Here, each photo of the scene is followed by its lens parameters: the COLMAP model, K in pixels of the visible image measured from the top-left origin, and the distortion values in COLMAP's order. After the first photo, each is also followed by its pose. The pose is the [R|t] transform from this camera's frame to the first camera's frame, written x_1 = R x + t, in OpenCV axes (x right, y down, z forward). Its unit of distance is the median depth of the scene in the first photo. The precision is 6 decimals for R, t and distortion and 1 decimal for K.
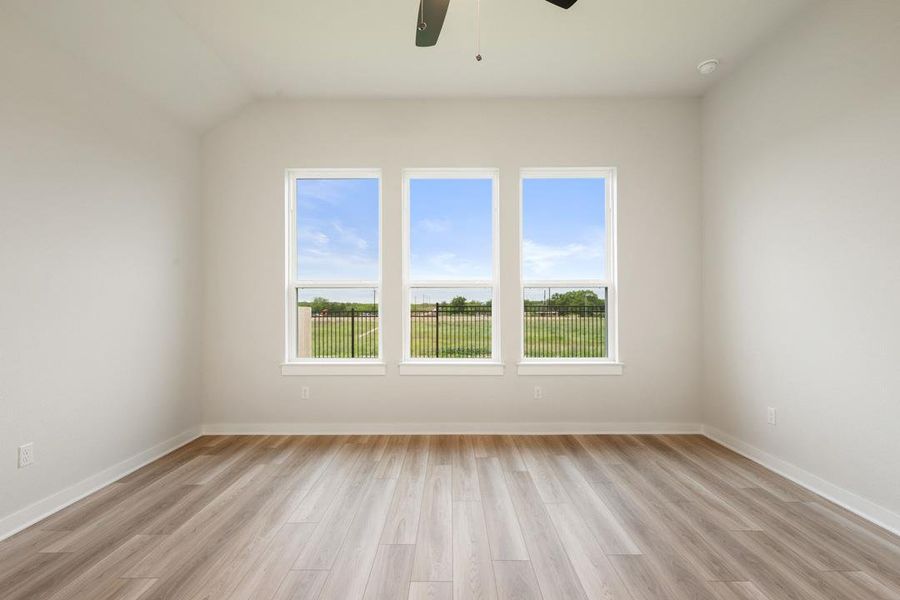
lens RADIAL K [[407.0, 0, 452.4], [0, 407.0, 295.7], [0, 0, 1]] dist [0.013094, 0.000035]
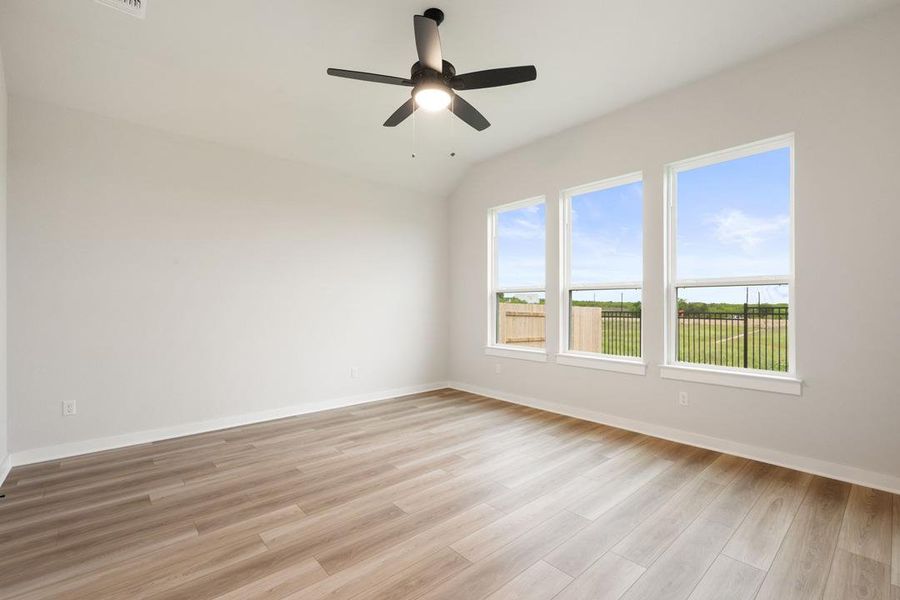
lens RADIAL K [[398.3, 0, 450.7], [0, 398.3, 303.3], [0, 0, 1]] dist [-0.002781, -0.000311]
pose [[0.654618, -0.001817, -0.755957, 0.559208], [0.014728, 0.999838, 0.010351, -0.002122], [0.755816, -0.017910, 0.654539, -0.009464]]
